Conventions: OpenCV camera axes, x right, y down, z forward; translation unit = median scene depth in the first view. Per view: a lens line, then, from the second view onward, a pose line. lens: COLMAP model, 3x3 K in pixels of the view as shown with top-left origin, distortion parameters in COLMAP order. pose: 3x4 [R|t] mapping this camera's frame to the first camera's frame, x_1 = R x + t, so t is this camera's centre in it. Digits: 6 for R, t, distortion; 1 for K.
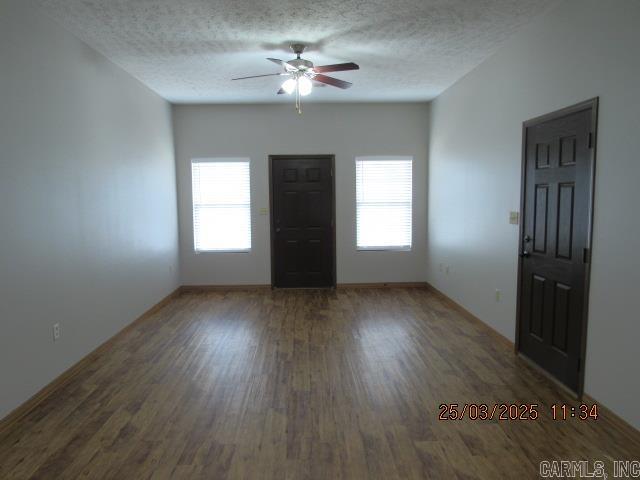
lens RADIAL K [[456.9, 0, 316.5], [0, 456.9, 241.5], [0, 0, 1]] dist [-0.037982, 0.003236]
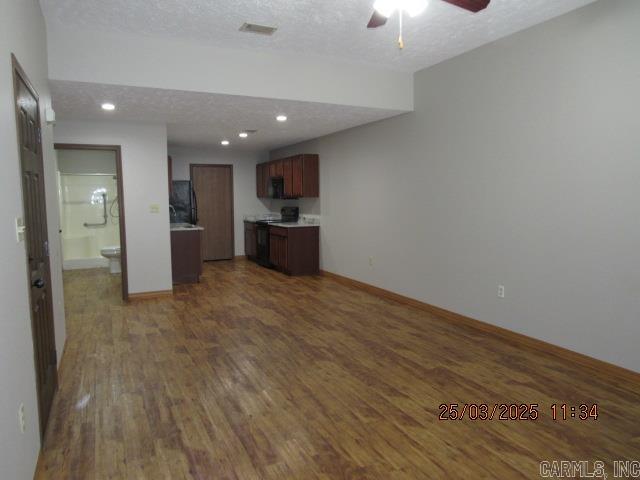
lens RADIAL K [[456.9, 0, 316.5], [0, 456.9, 241.5], [0, 0, 1]] dist [-0.037982, 0.003236]
pose [[-0.916482, 0.052843, -0.396571, 0.210286], [-0.028059, 0.980308, 0.195470, -0.091928], [0.399091, 0.190272, -0.896952, 1.012006]]
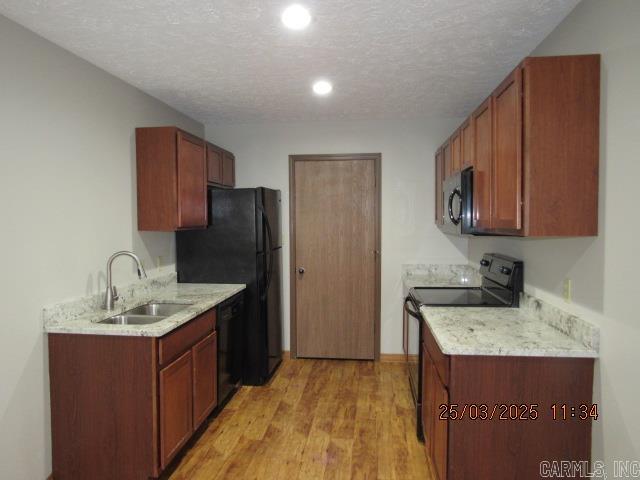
lens RADIAL K [[456.9, 0, 316.5], [0, 456.9, 241.5], [0, 0, 1]] dist [-0.037982, 0.003236]
pose [[-0.988903, 0.004185, 0.148504, -0.153197], [0.027317, 0.987682, 0.154072, -0.016026], [-0.146030, 0.156419, -0.976836, 0.198649]]
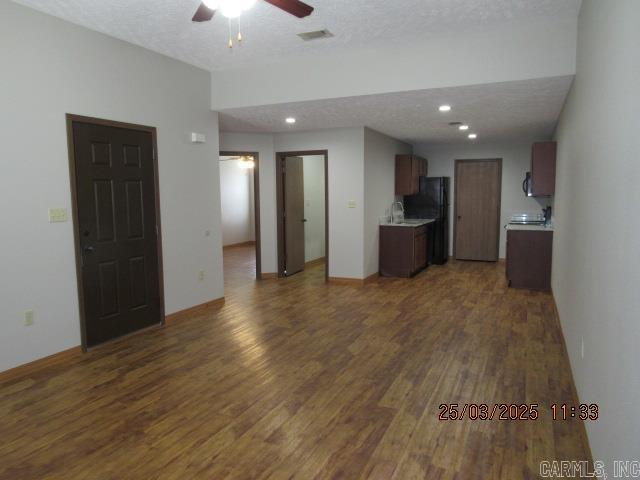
lens RADIAL K [[456.9, 0, 316.5], [0, 456.9, 241.5], [0, 0, 1]] dist [-0.037982, 0.003236]
pose [[-0.893621, -0.034546, 0.447491, -0.268463], [0.058563, 0.979535, 0.192566, -0.089432], [-0.444986, 0.198287, -0.873310, 0.995539]]
